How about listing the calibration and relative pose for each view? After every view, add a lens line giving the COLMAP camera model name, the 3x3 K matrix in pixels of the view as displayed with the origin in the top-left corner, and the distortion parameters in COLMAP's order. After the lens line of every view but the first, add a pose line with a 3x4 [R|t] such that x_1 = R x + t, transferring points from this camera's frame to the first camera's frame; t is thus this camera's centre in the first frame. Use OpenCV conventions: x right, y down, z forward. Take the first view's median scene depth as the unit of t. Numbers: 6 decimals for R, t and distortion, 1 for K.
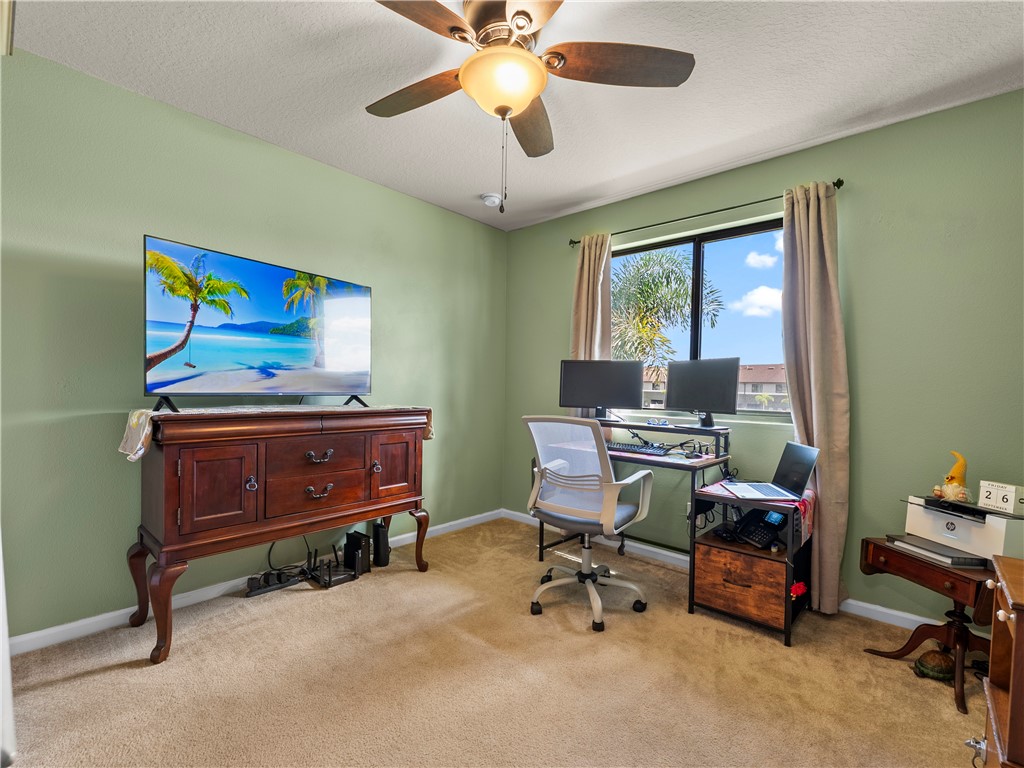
lens RADIAL K [[462.6, 0, 511.4], [0, 462.6, 387.8], [0, 0, 1]] dist [-0.004007, -0.000949]
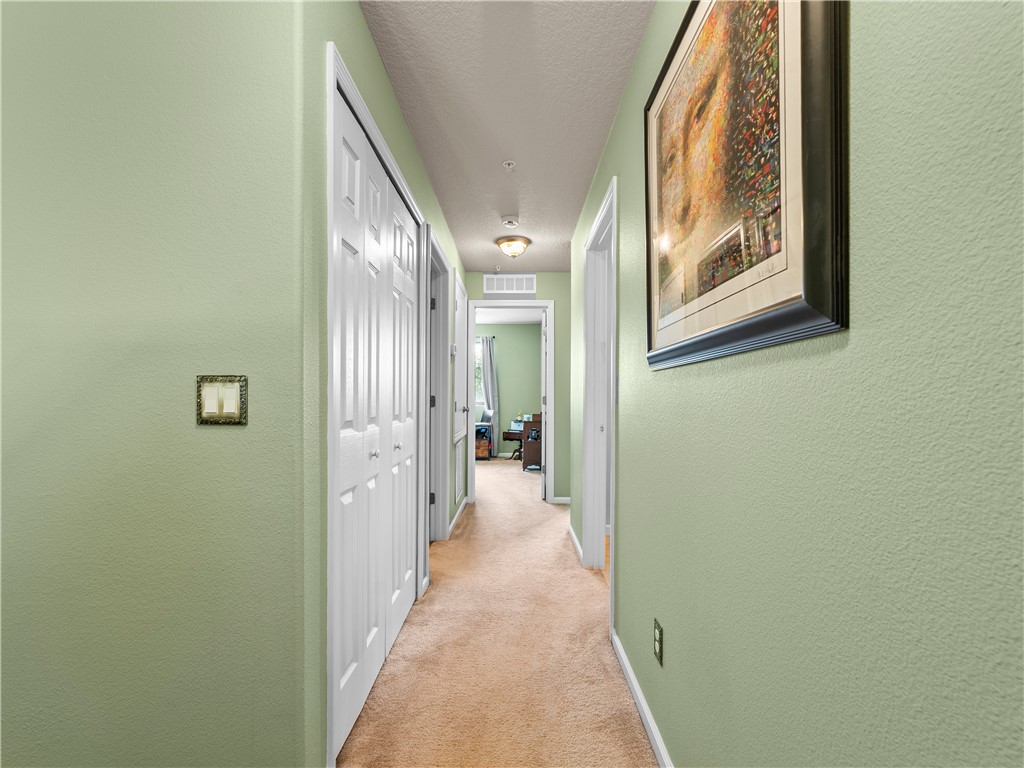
lens RADIAL K [[462.6, 0, 511.4], [0, 462.6, 387.8], [0, 0, 1]] dist [-0.004007, -0.000949]
pose [[0.752566, -0.015518, 0.658334, -1.643067], [0.030350, 0.999477, -0.011135, -0.005674], [-0.657817, 0.028361, 0.752644, -1.878728]]
